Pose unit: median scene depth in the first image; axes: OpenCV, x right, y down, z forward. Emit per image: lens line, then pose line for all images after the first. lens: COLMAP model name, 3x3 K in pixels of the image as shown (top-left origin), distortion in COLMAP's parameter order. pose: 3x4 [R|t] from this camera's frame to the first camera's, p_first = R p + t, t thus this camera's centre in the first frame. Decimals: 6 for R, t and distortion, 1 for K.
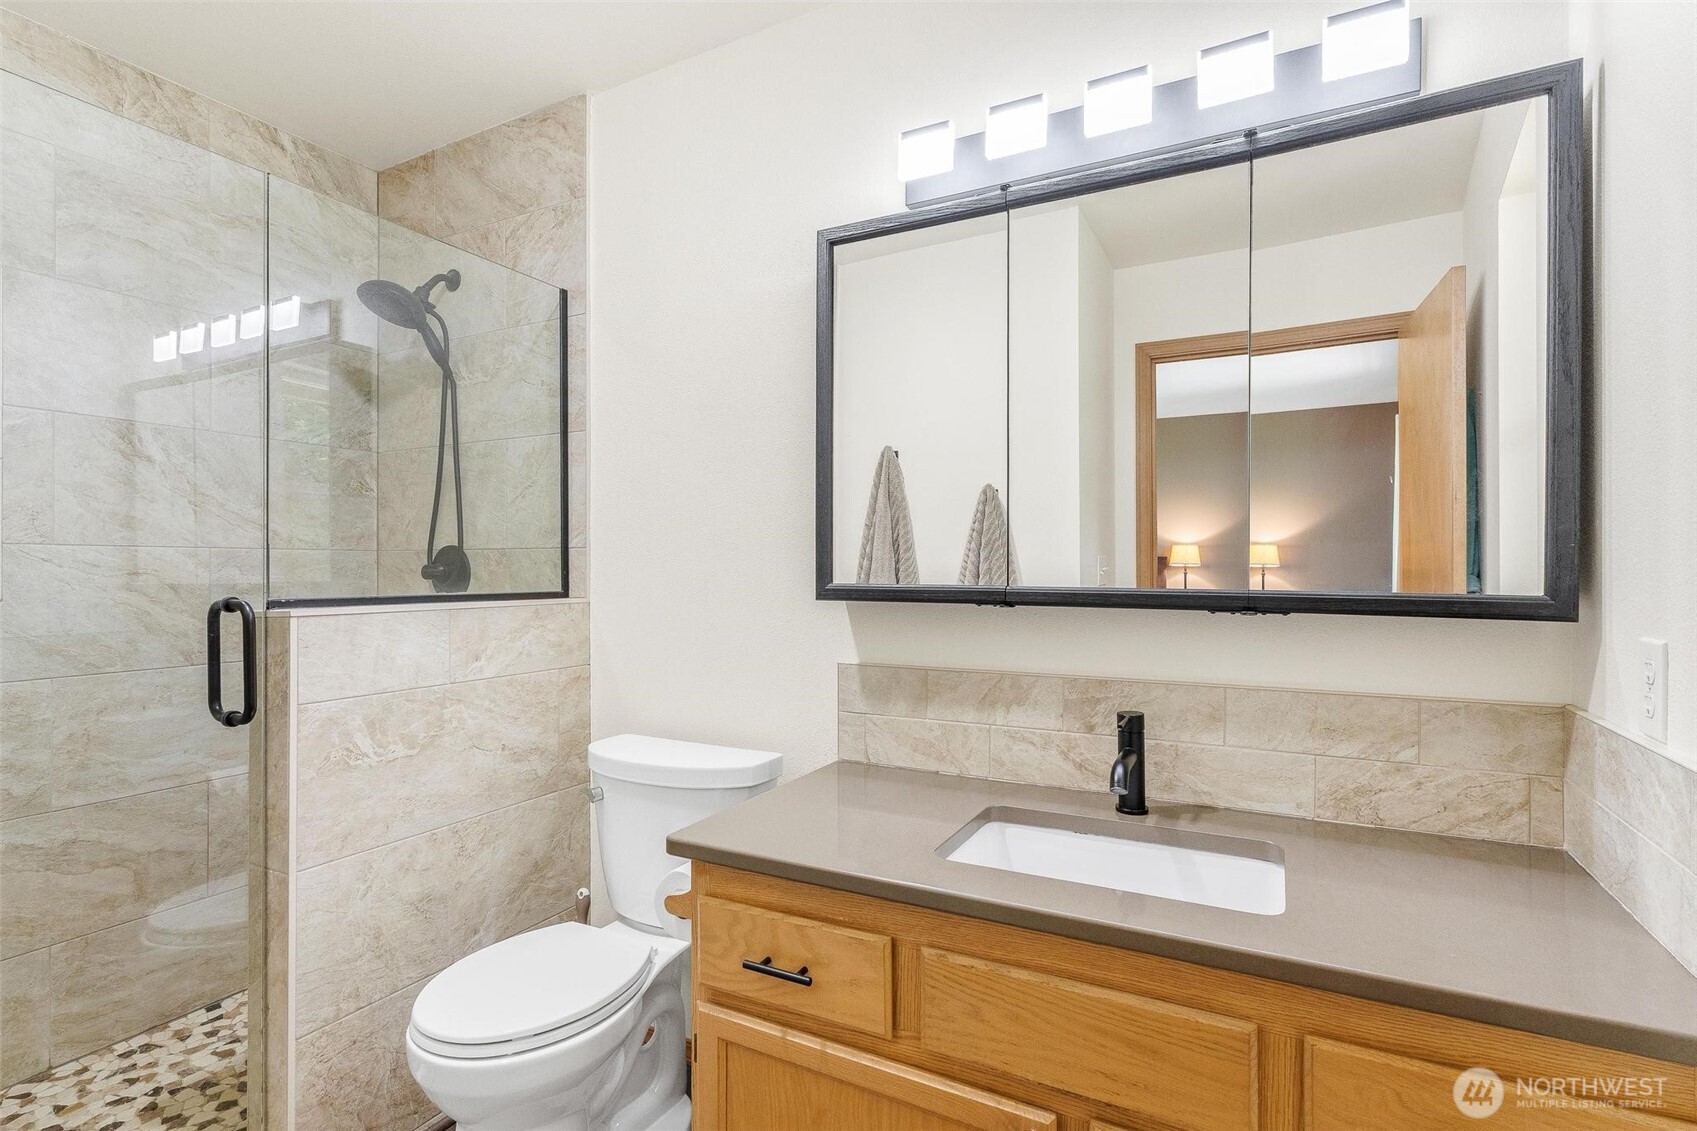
lens RADIAL K [[857.9, 0, 852.3], [0, 857.9, 590.8], [0, 0, 1]] dist [0.012098, -0.000424]
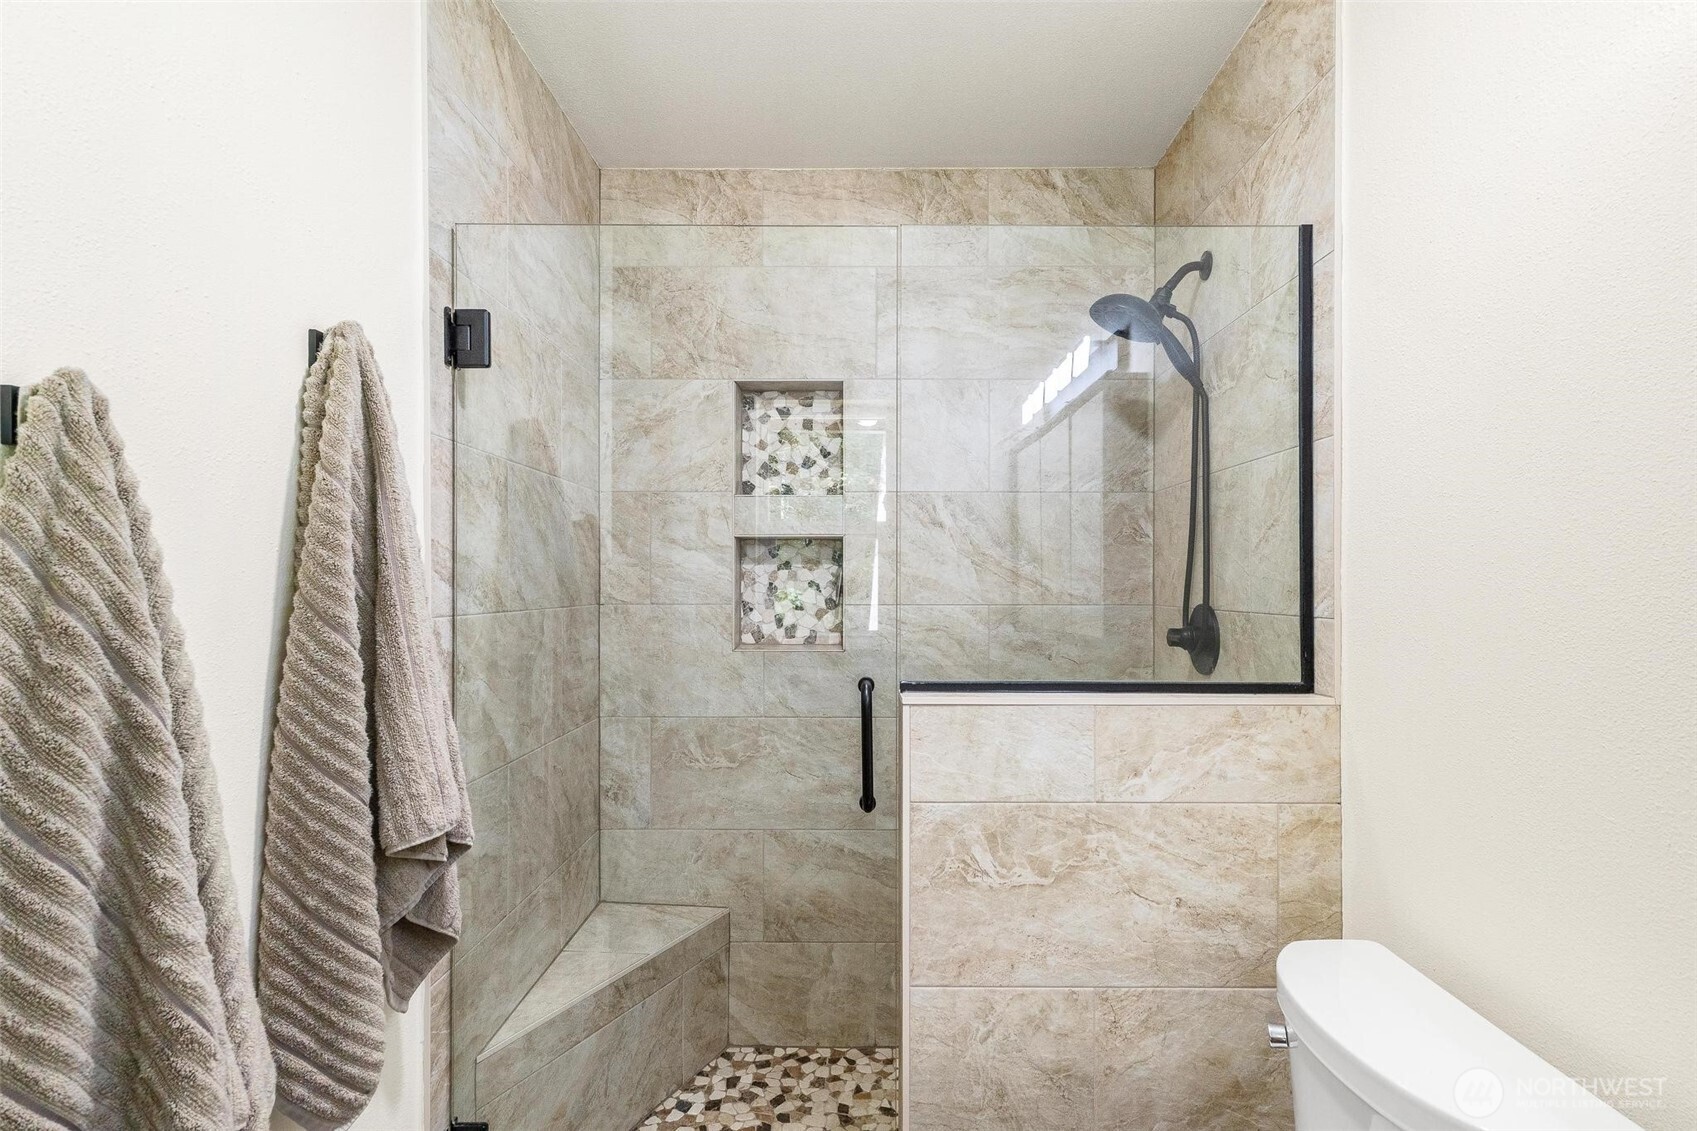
lens RADIAL K [[857.9, 0, 852.3], [0, 857.9, 590.8], [0, 0, 1]] dist [0.012098, -0.000424]
pose [[0.457248, 0.007880, -0.889304, 0.099190], [-0.018364, 0.999831, -0.000583, -0.068216], [0.889150, 0.016598, 0.457315, 0.417534]]
